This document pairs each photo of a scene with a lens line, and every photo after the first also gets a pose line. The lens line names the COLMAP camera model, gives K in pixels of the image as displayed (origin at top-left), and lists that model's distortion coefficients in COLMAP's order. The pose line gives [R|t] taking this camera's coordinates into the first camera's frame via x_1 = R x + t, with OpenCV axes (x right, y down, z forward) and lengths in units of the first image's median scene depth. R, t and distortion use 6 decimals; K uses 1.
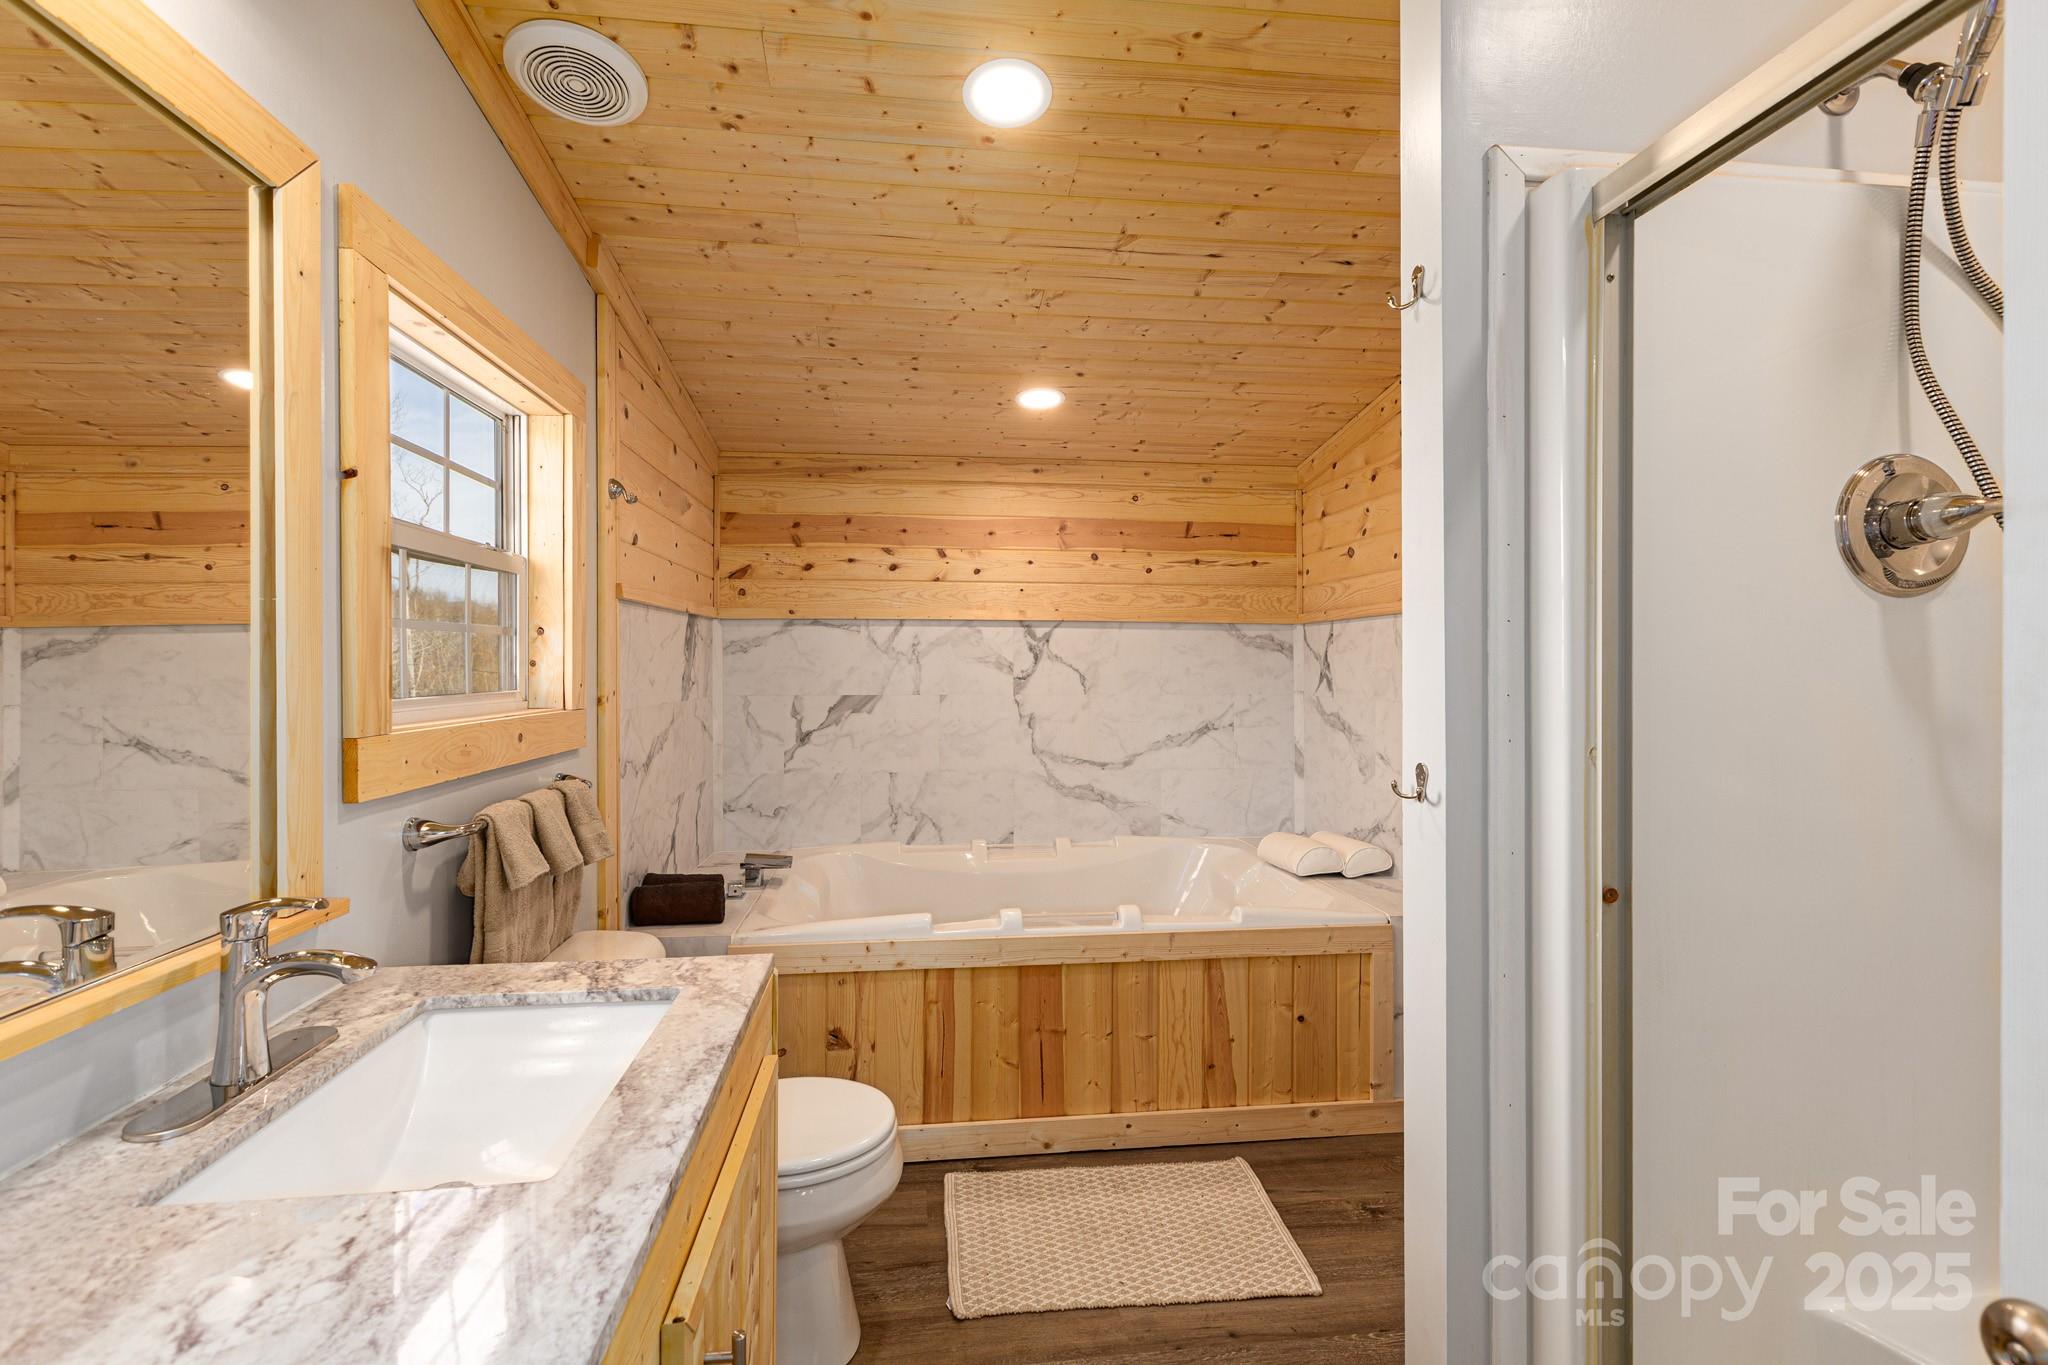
lens RADIAL K [[919.4, 0, 1025.5], [0, 919.4, 673.2], [0, 0, 1]] dist [-0.002629, 0.001985]
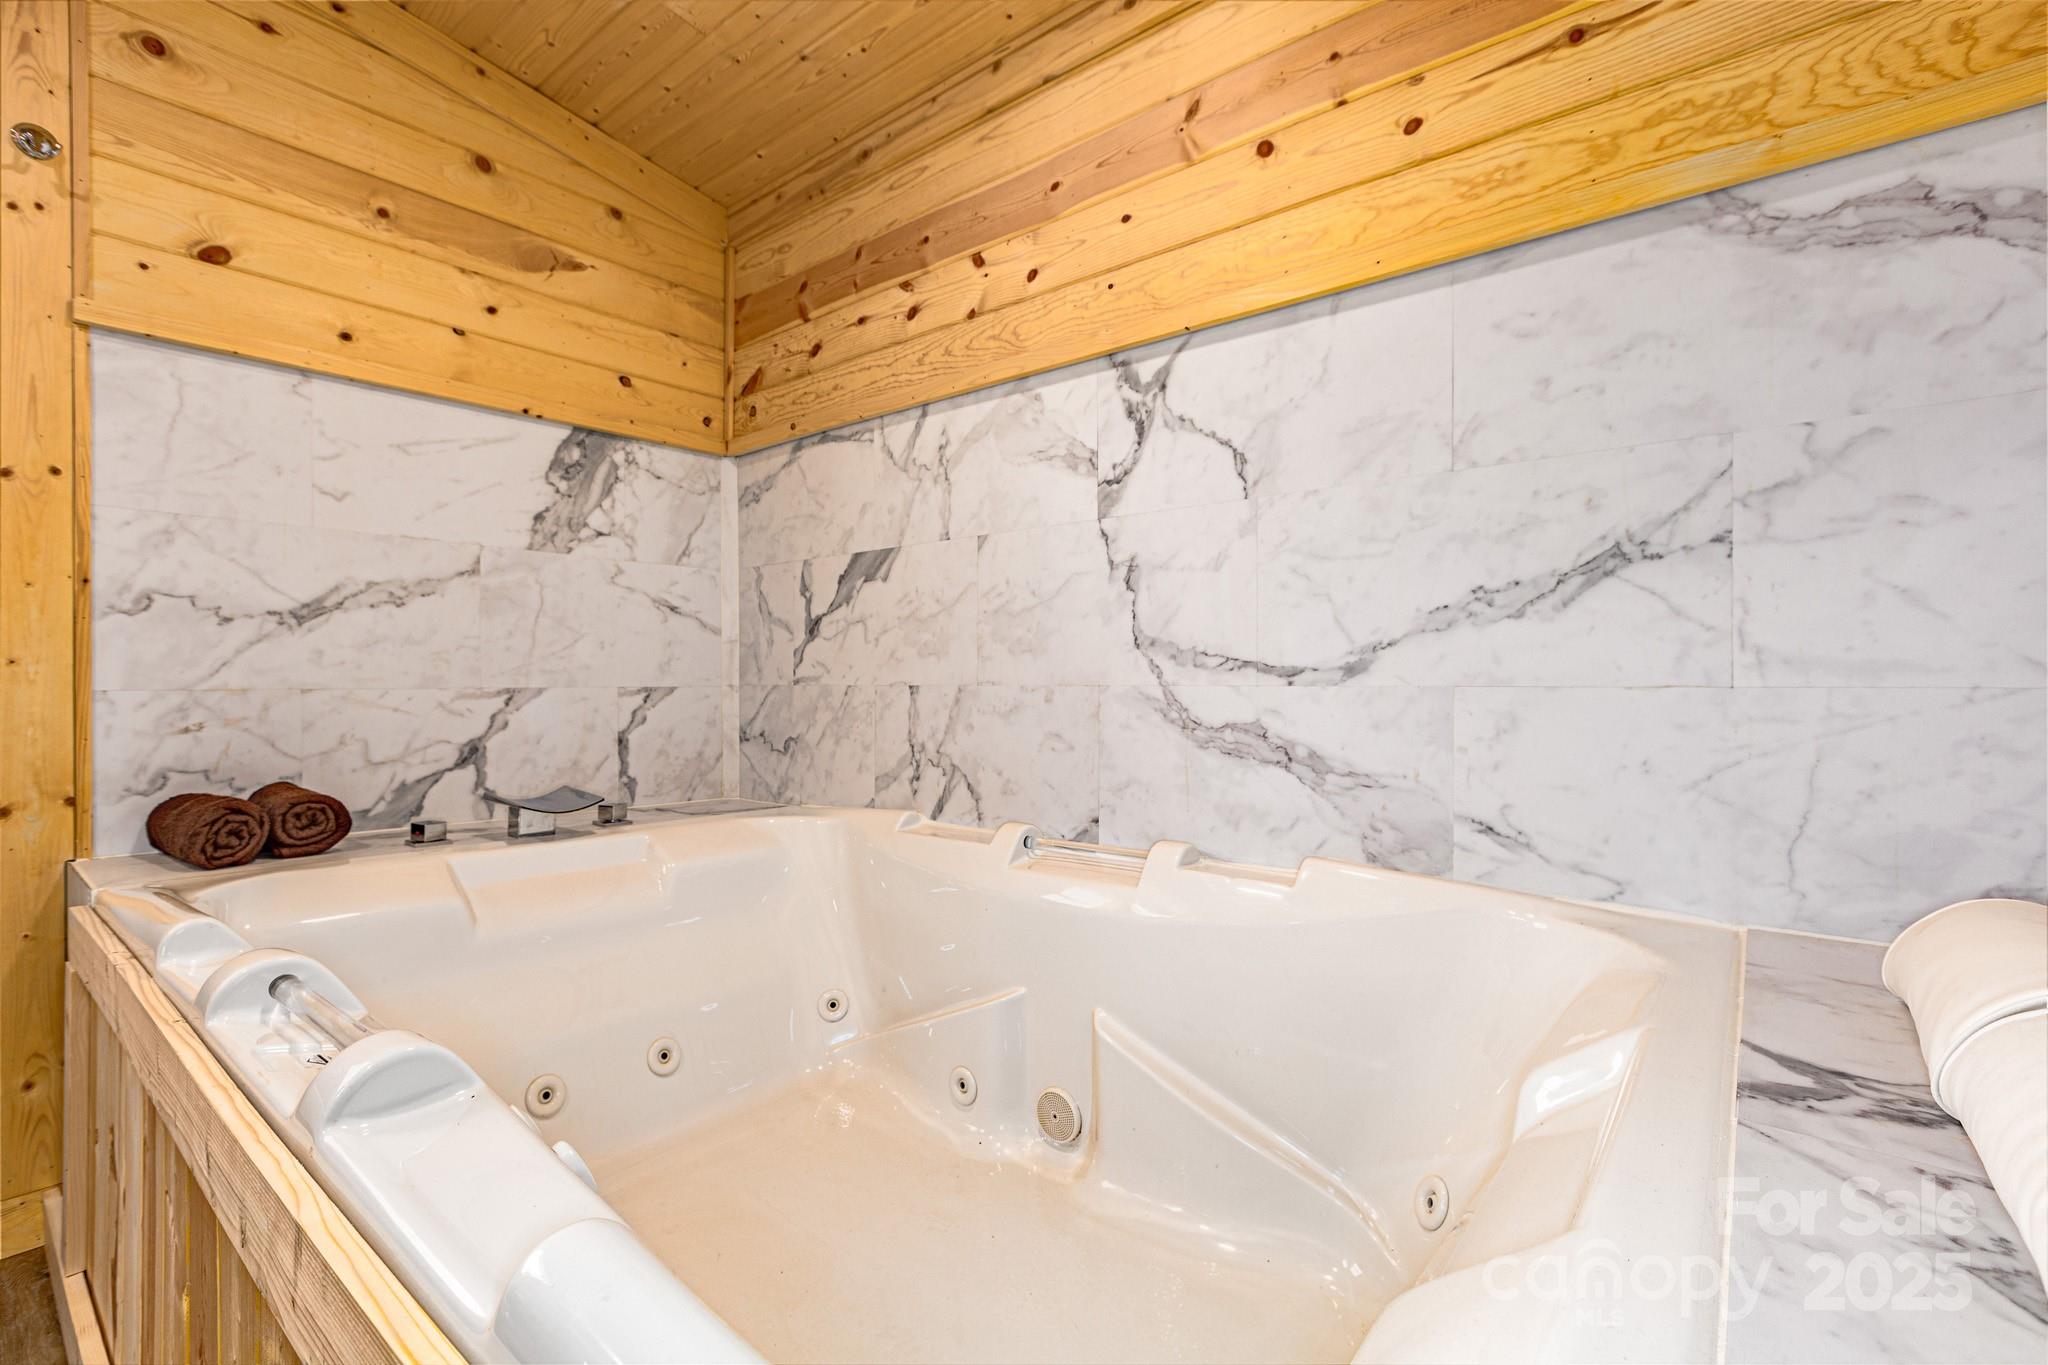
lens RADIAL K [[919.4, 0, 1012.1], [0, 919.4, 685.1], [0, 0, 1]] dist [-0.002629, 0.001985]
pose [[0.680098, -0.002646, -0.733116, 0.297883], [-0.002053, 0.999983, -0.005514, 0.110102], [0.733118, 0.005255, 0.680081, 0.665487]]
